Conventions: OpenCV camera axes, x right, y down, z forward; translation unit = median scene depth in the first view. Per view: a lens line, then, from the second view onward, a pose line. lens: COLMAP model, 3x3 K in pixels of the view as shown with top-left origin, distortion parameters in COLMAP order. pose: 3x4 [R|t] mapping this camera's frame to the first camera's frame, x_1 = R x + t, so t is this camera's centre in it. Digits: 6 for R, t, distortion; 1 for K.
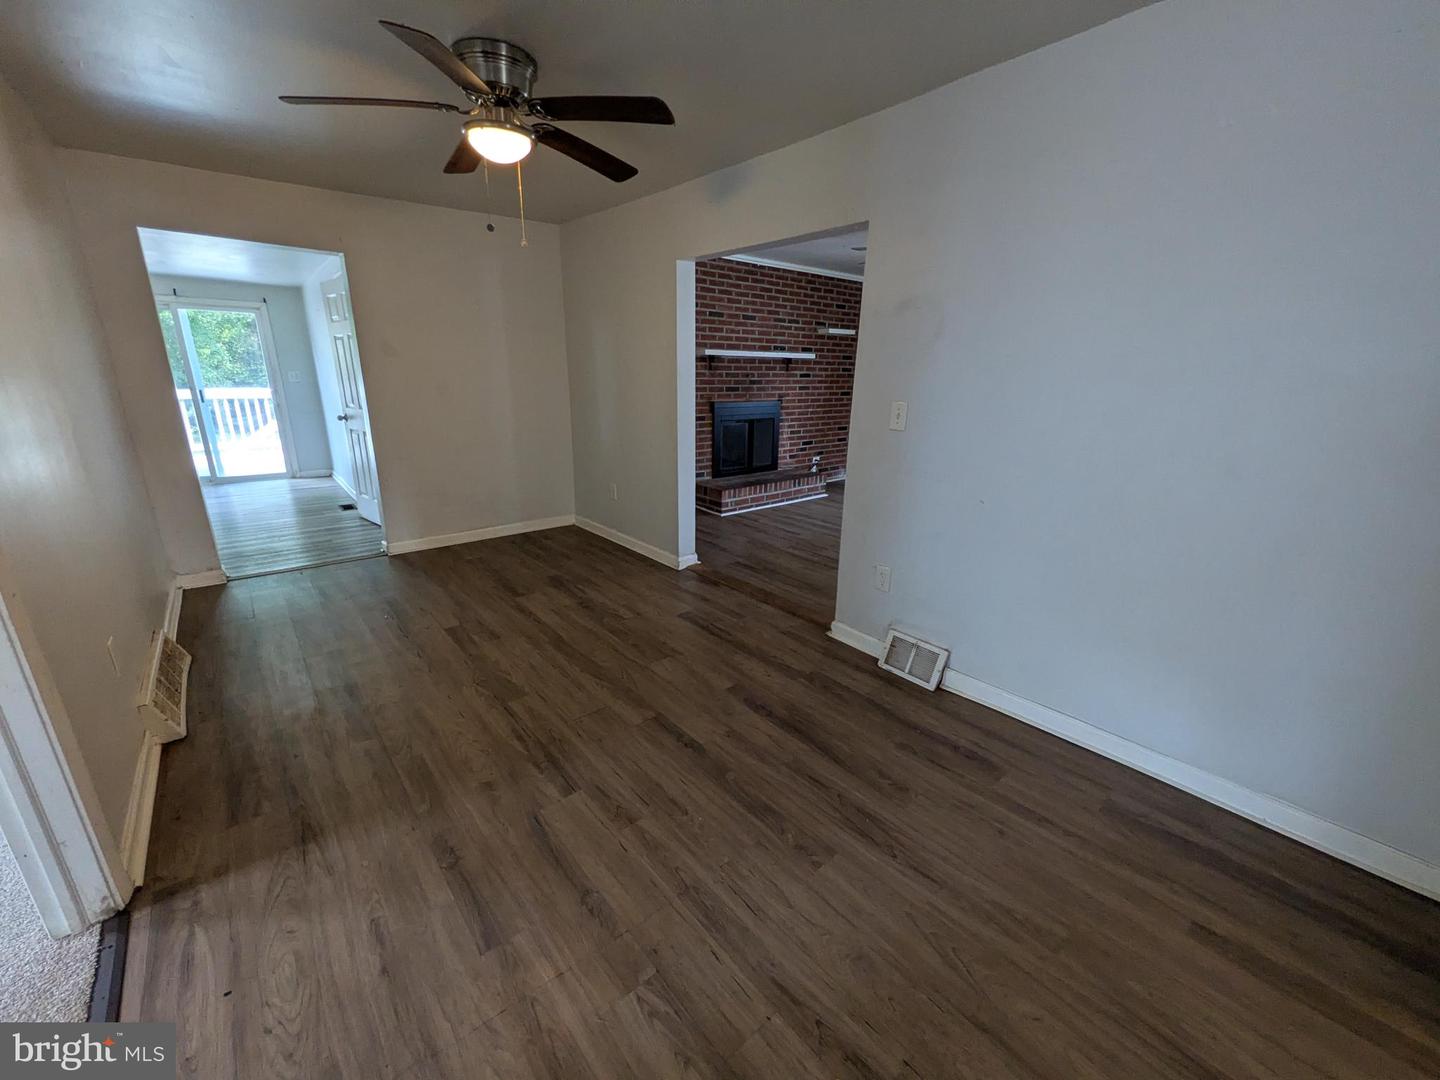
lens RADIAL K [[571.9, 0, 720.0], [0, 571.9, 540.0], [0, 0, 1]] dist [0.000442, -0.000202]
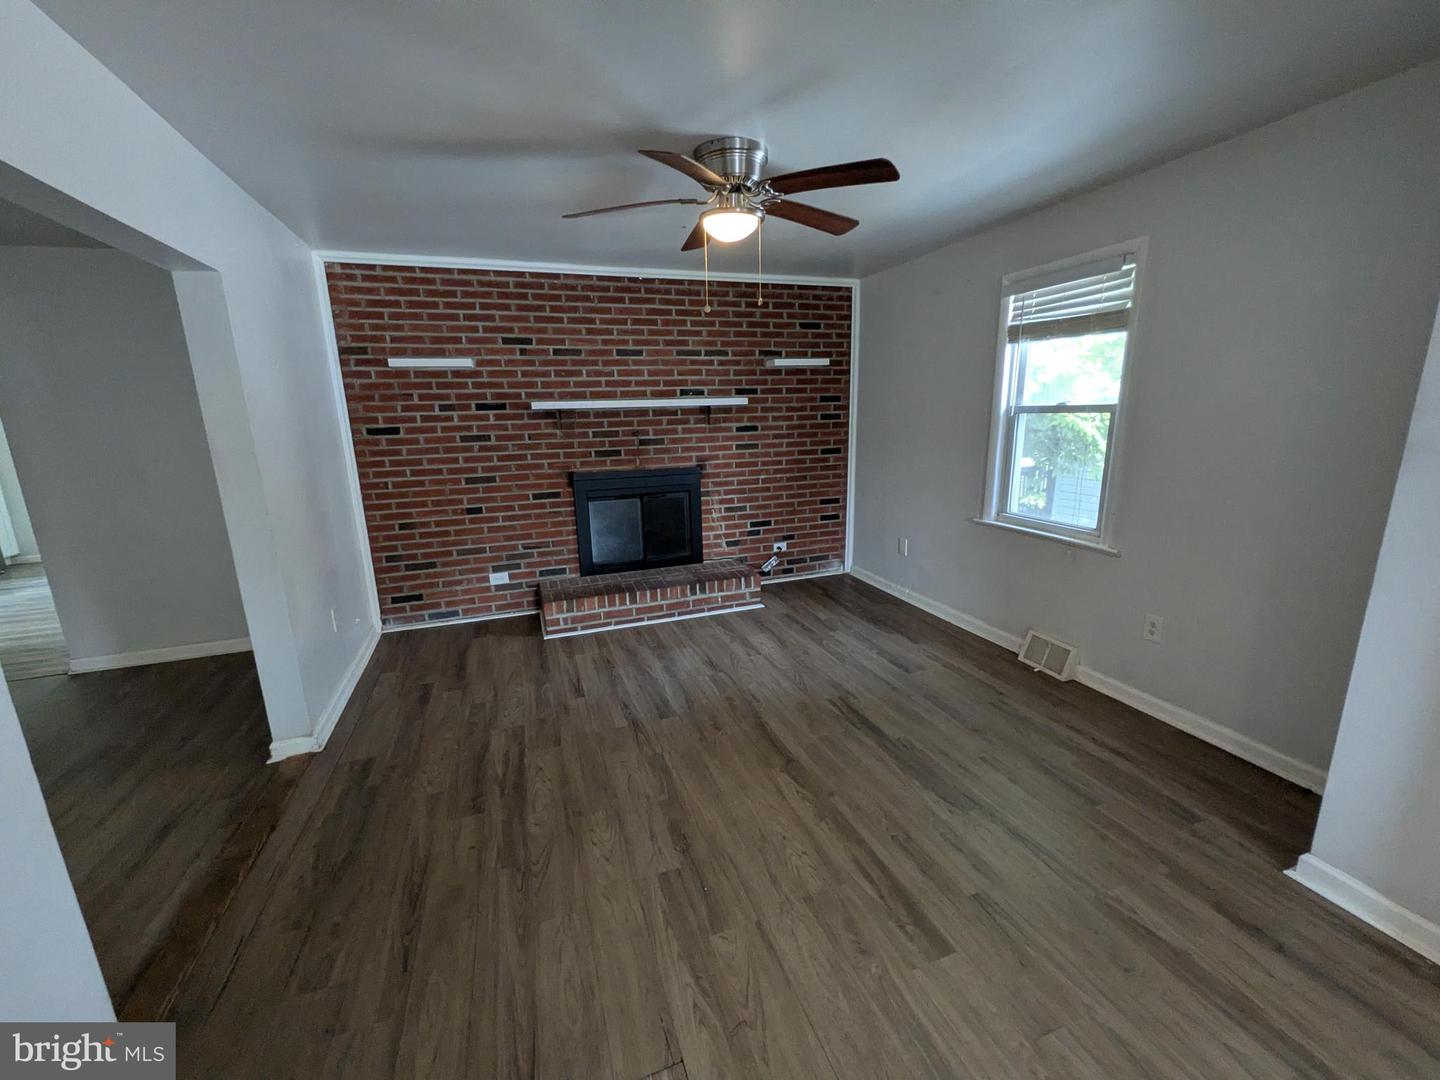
lens RADIAL K [[554.8, 0, 720.0], [0, 554.8, 540.0], [0, 0, 1]] dist [0.002074, 0.000034]
pose [[0.931738, 0.036168, -0.361324, 0.385722], [-0.061159, 0.996444, -0.057965, -0.119277], [0.357943, 0.076106, 0.930637, 0.397470]]
